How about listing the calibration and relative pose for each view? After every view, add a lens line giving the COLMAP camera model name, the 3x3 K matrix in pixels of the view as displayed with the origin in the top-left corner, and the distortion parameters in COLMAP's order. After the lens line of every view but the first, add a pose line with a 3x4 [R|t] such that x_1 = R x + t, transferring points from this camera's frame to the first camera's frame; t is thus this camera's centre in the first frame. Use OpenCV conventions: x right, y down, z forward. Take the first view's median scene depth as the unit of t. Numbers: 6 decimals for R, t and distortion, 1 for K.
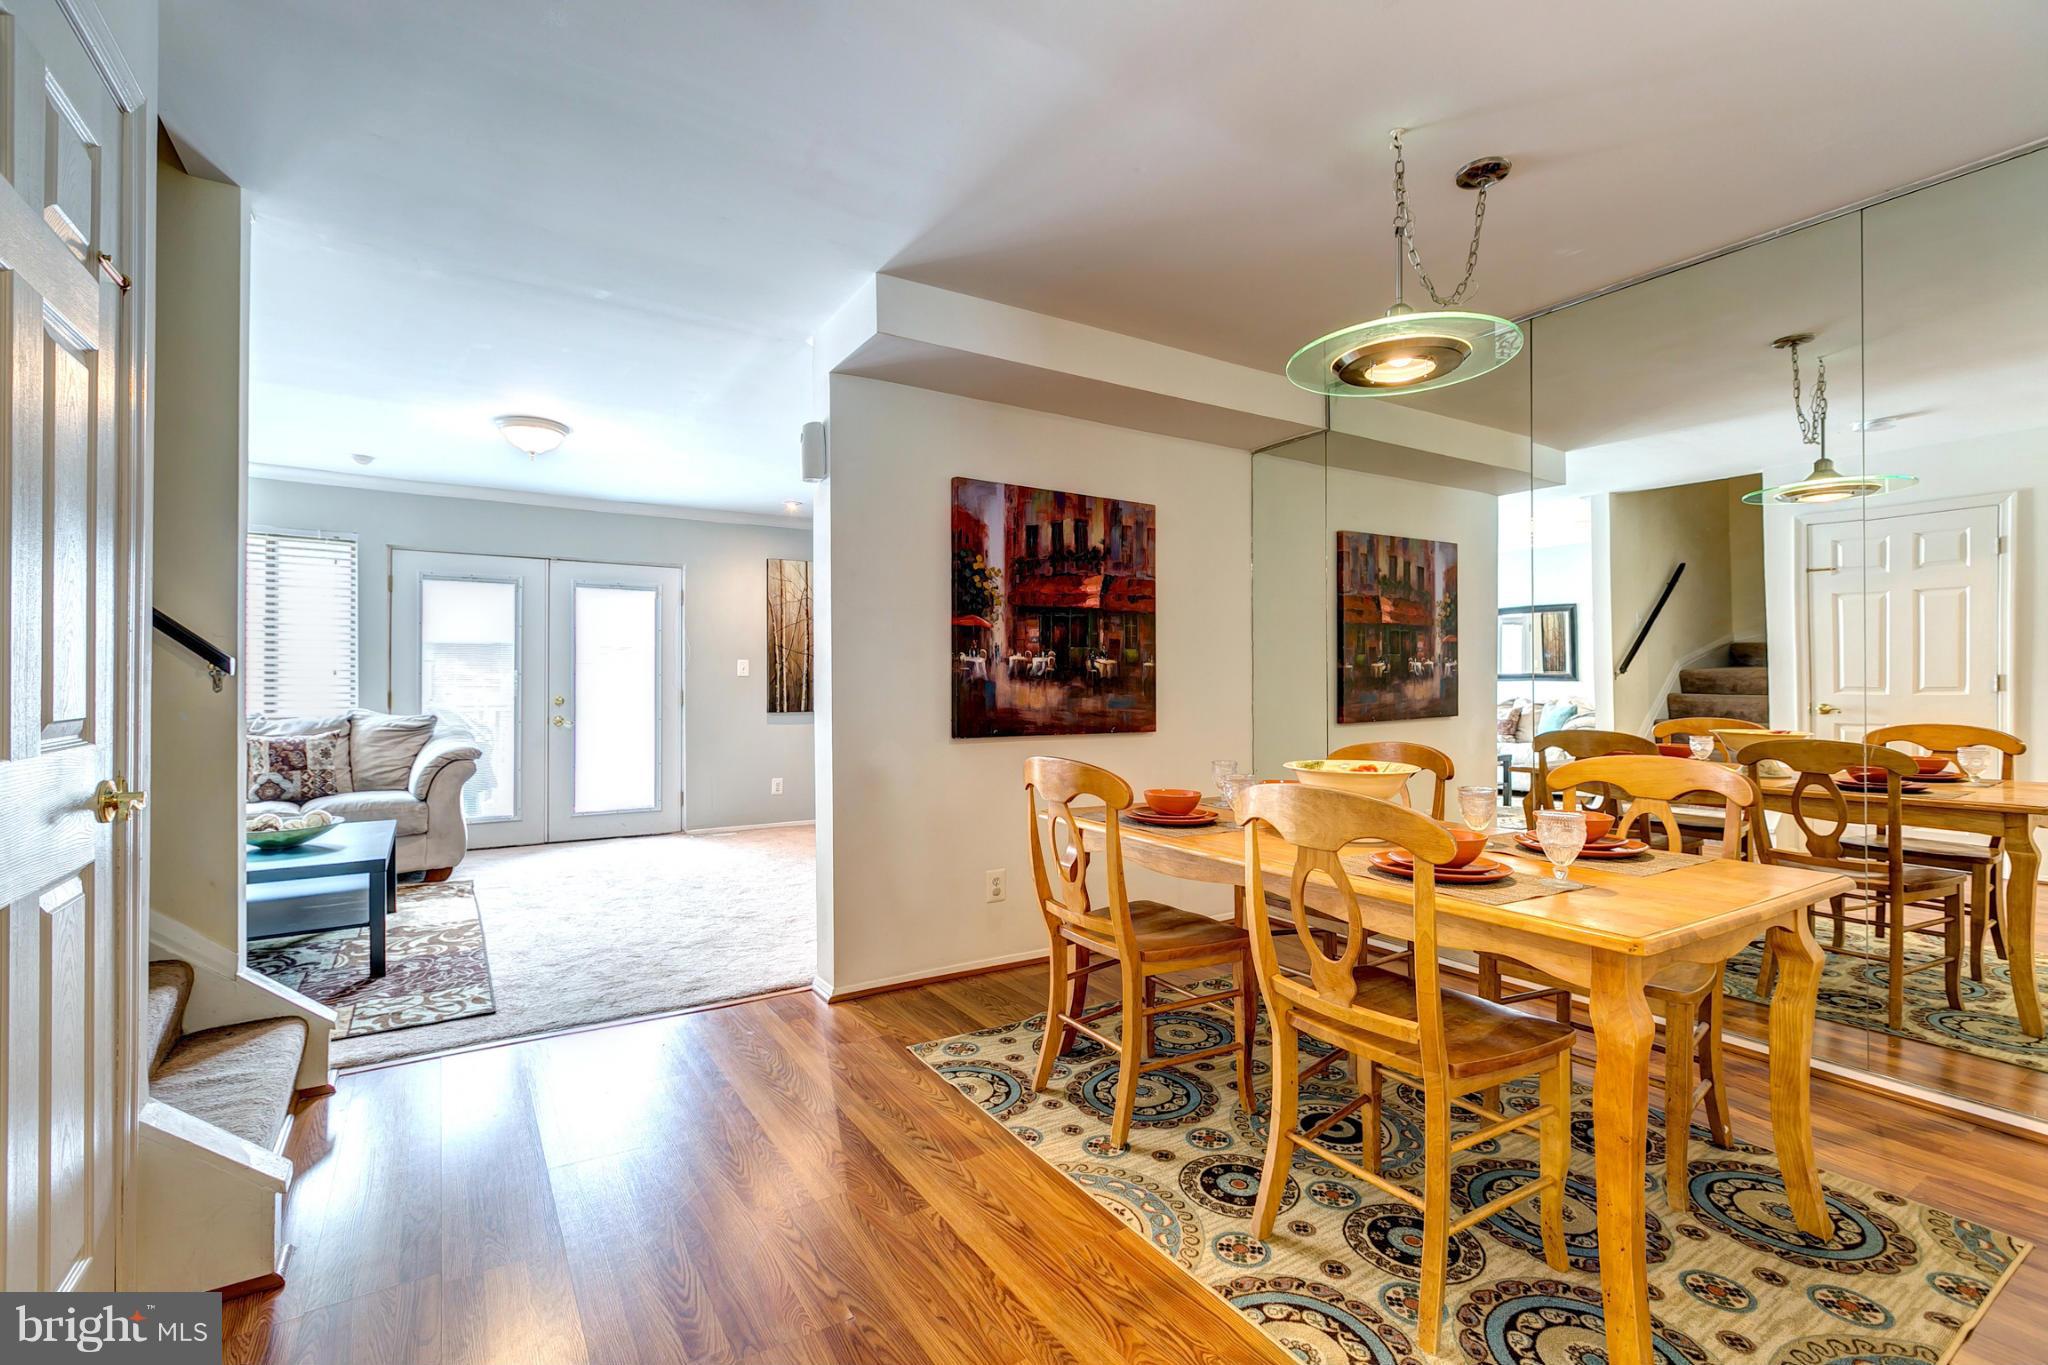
lens RADIAL K [[909.5, 0, 1012.6], [0, 909.5, 684.0], [0, 0, 1]] dist [-0.001063, 0.000438]
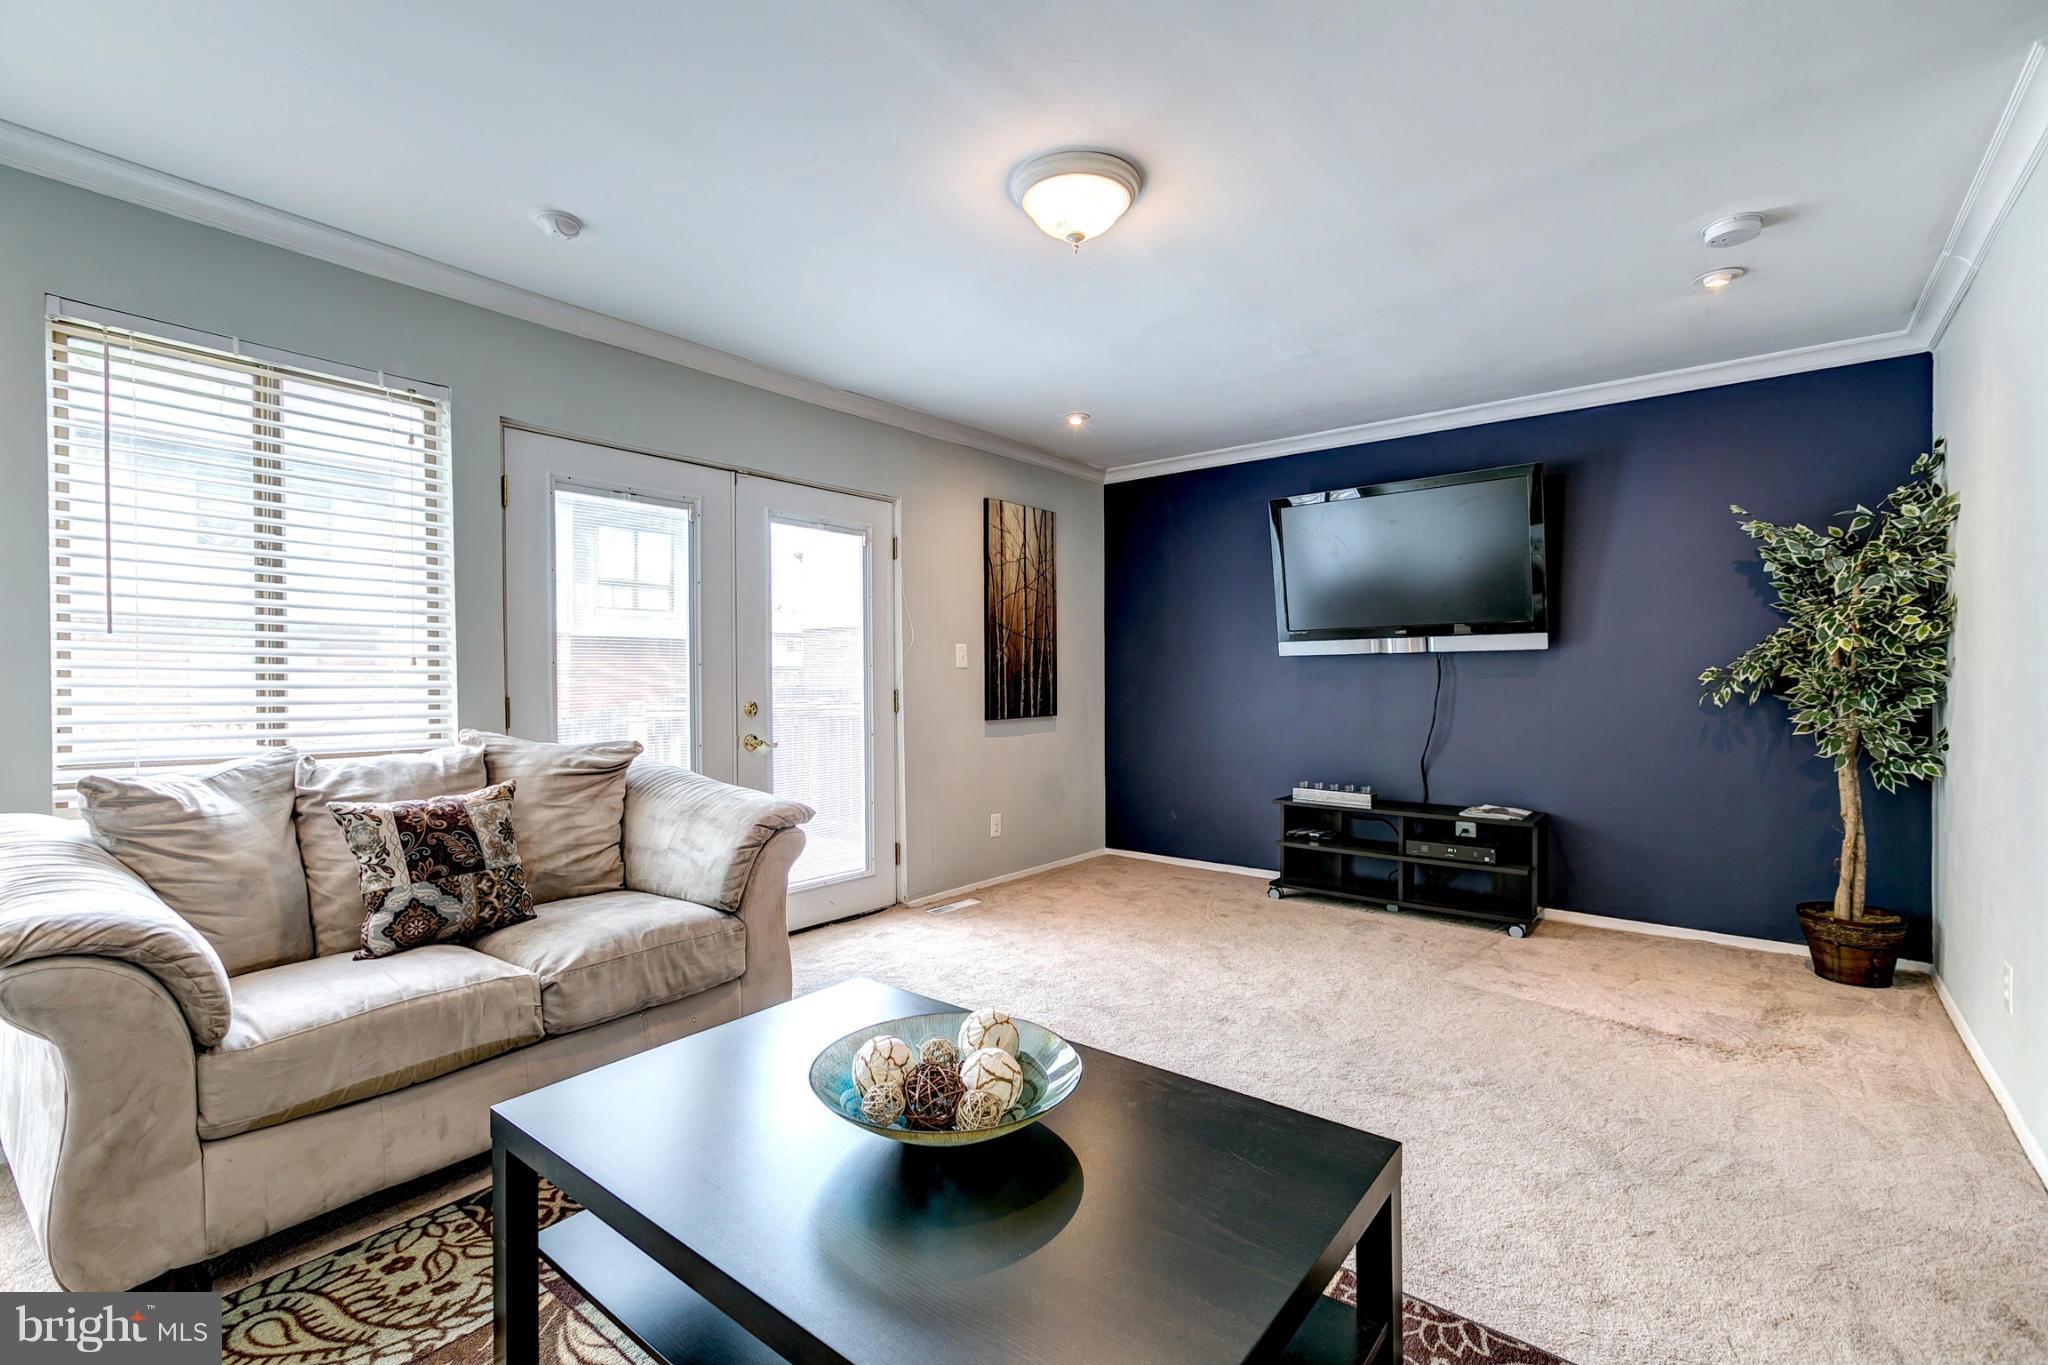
lens RADIAL K [[909.5, 0, 1010.9], [0, 909.5, 683.1], [0, 0, 1]] dist [-0.001063, 0.000438]
pose [[0.947434, -0.005916, 0.319897, -0.883953], [0.003086, 0.999951, 0.009355, -0.005772], [-0.319937, -0.007876, 0.947406, 0.627020]]
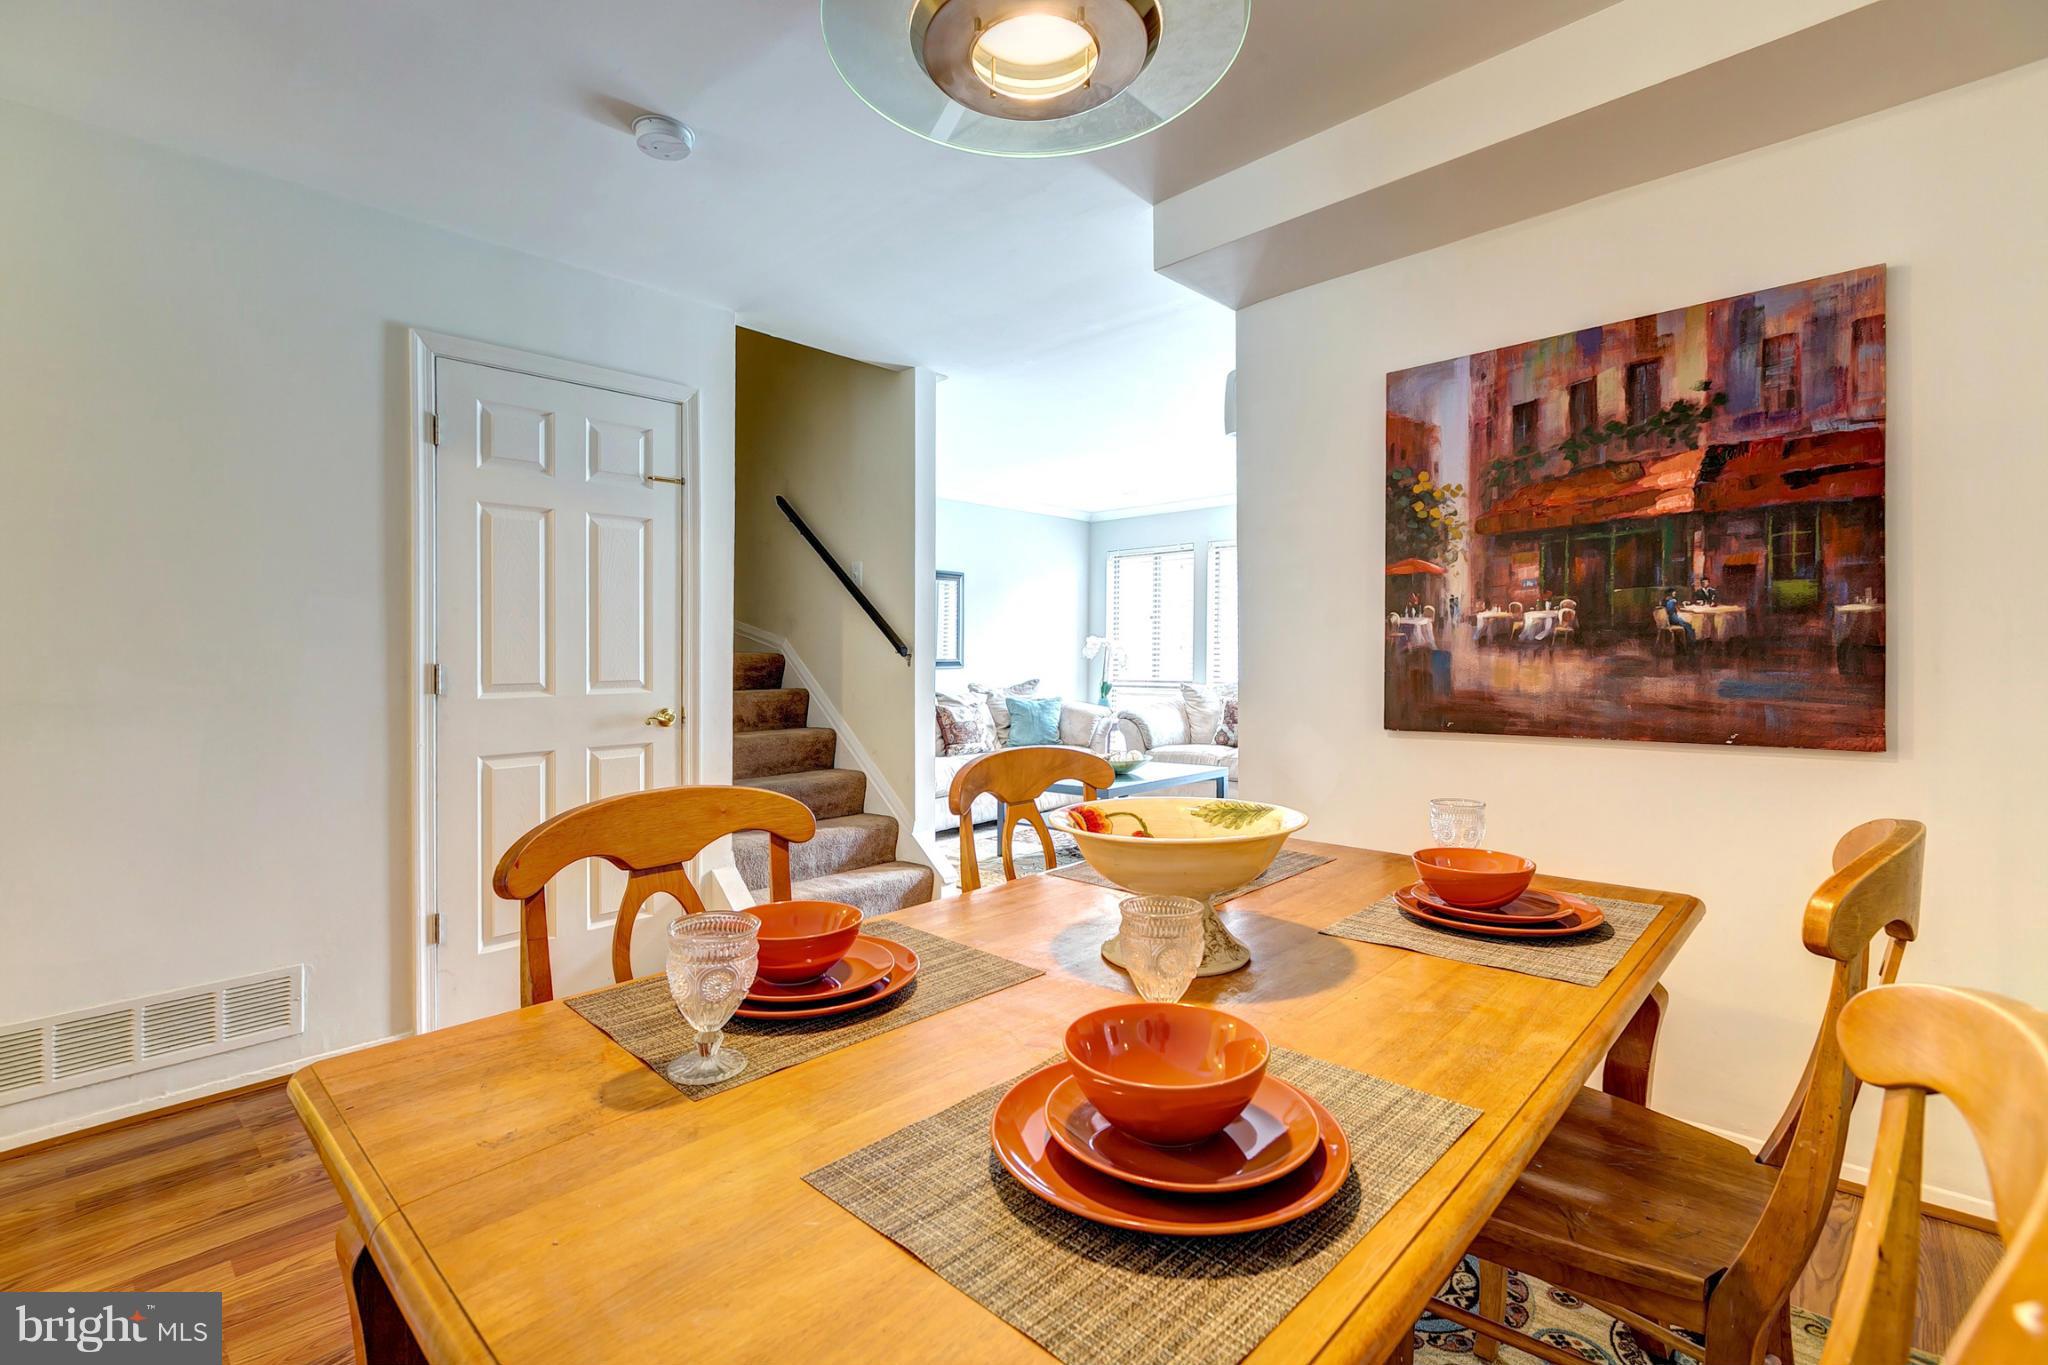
lens RADIAL K [[909.5, 0, 1007.4], [0, 909.5, 663.7], [0, 0, 1]] dist [-0.001063, 0.000438]
pose [[0.238911, 0.000250, -0.971041, 0.531944], [0.011571, 0.999928, 0.003105, 0.000662], [0.970973, -0.011978, 0.238891, 0.483731]]
